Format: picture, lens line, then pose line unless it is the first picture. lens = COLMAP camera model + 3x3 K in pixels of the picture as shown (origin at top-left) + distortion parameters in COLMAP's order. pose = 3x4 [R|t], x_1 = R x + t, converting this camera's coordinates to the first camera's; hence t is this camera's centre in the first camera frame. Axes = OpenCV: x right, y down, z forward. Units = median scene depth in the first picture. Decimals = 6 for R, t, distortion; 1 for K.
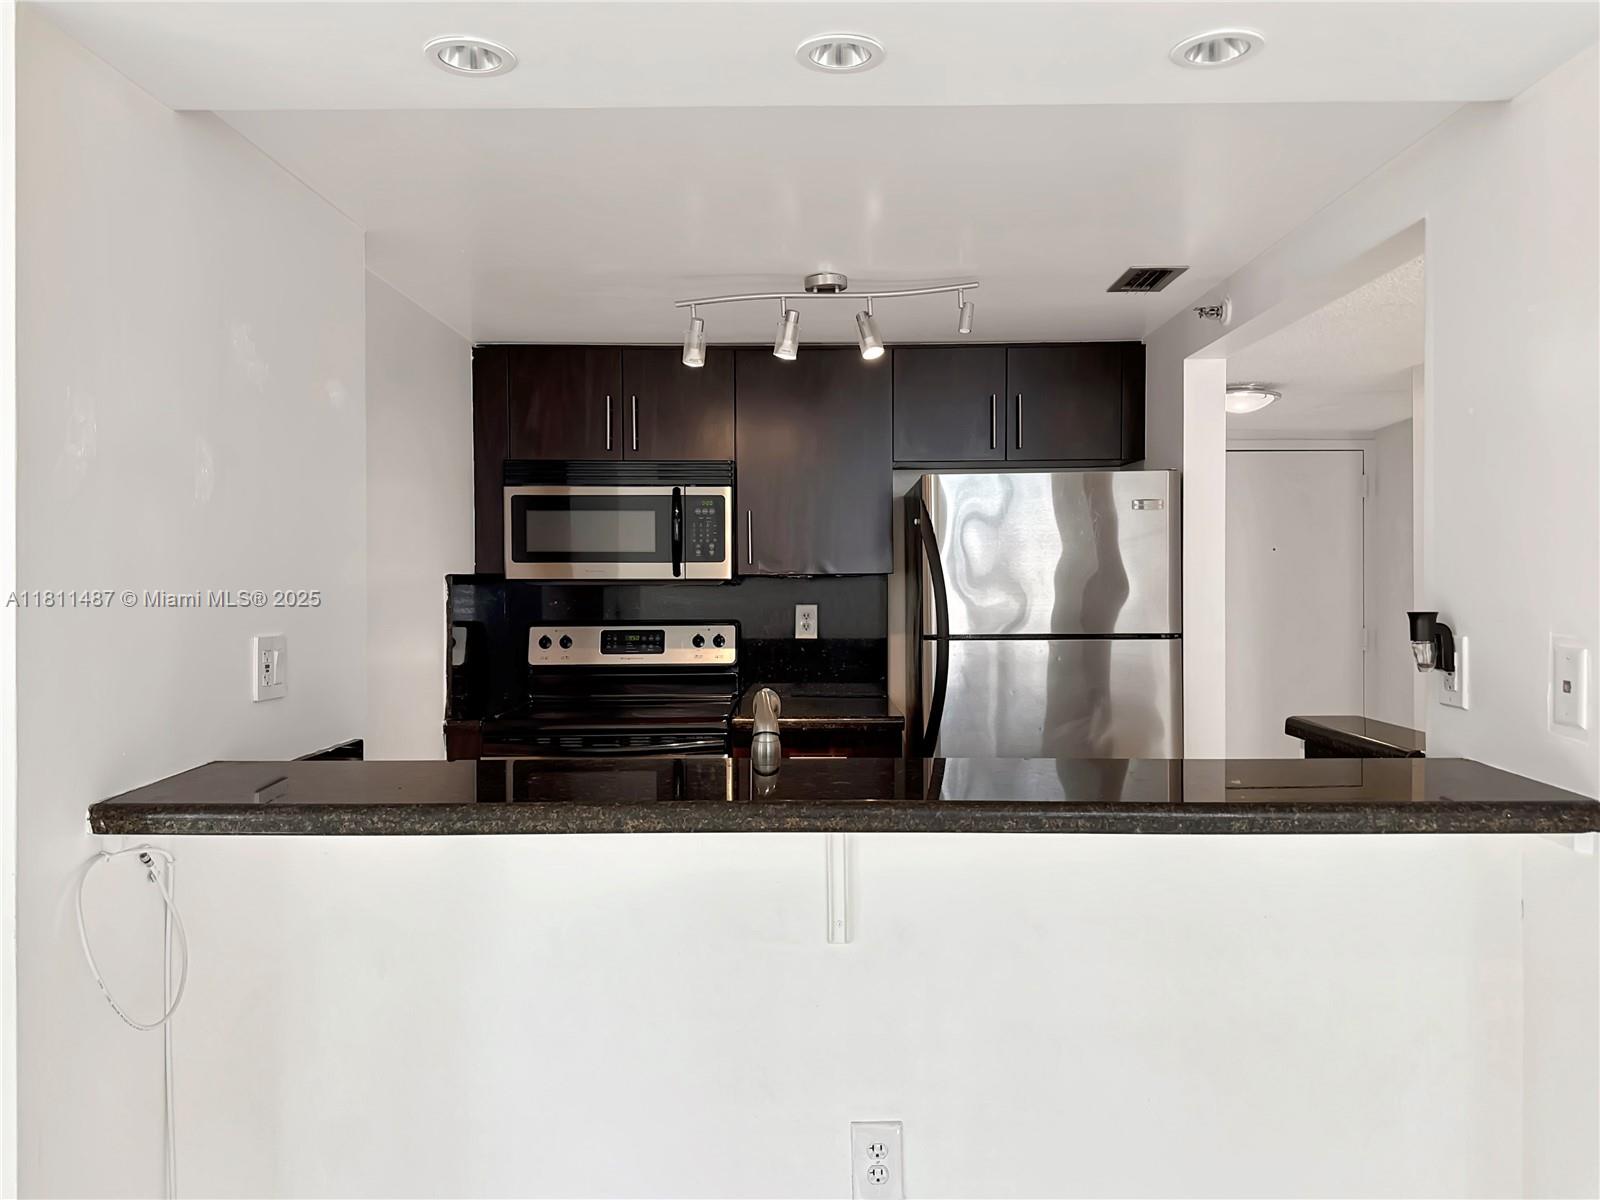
lens RADIAL K [[1170.6, 0, 800.0], [0, 1170.6, 600.0], [0, 0, 1]] dist [0.169635, -0.000821]
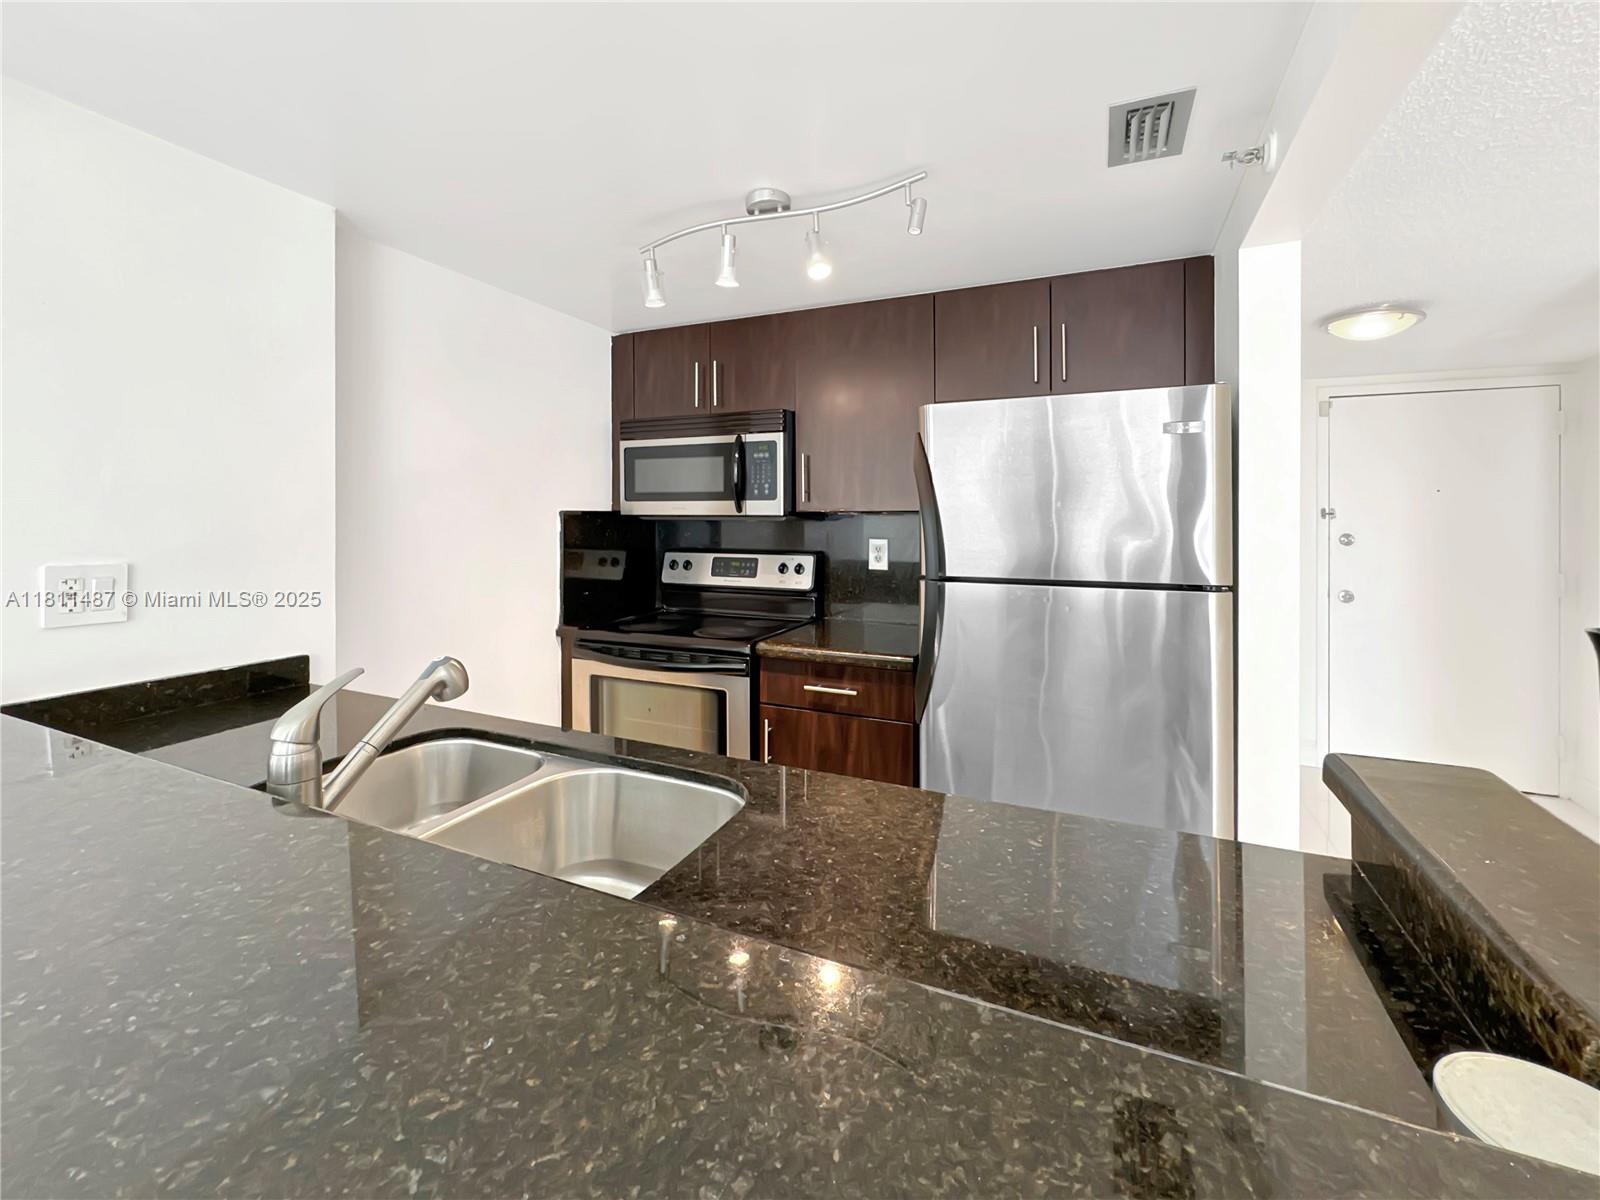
lens RADIAL K [[679.3, 0, 800.1], [0, 679.3, 522.2], [0, 0, 1]] dist [0.023296, -0.000036]
pose [[0.916062, 0.009063, -0.400933, 0.214530], [-0.012375, 0.999907, -0.005673, -0.007886], [0.400845, 0.010159, 0.916090, 0.414267]]
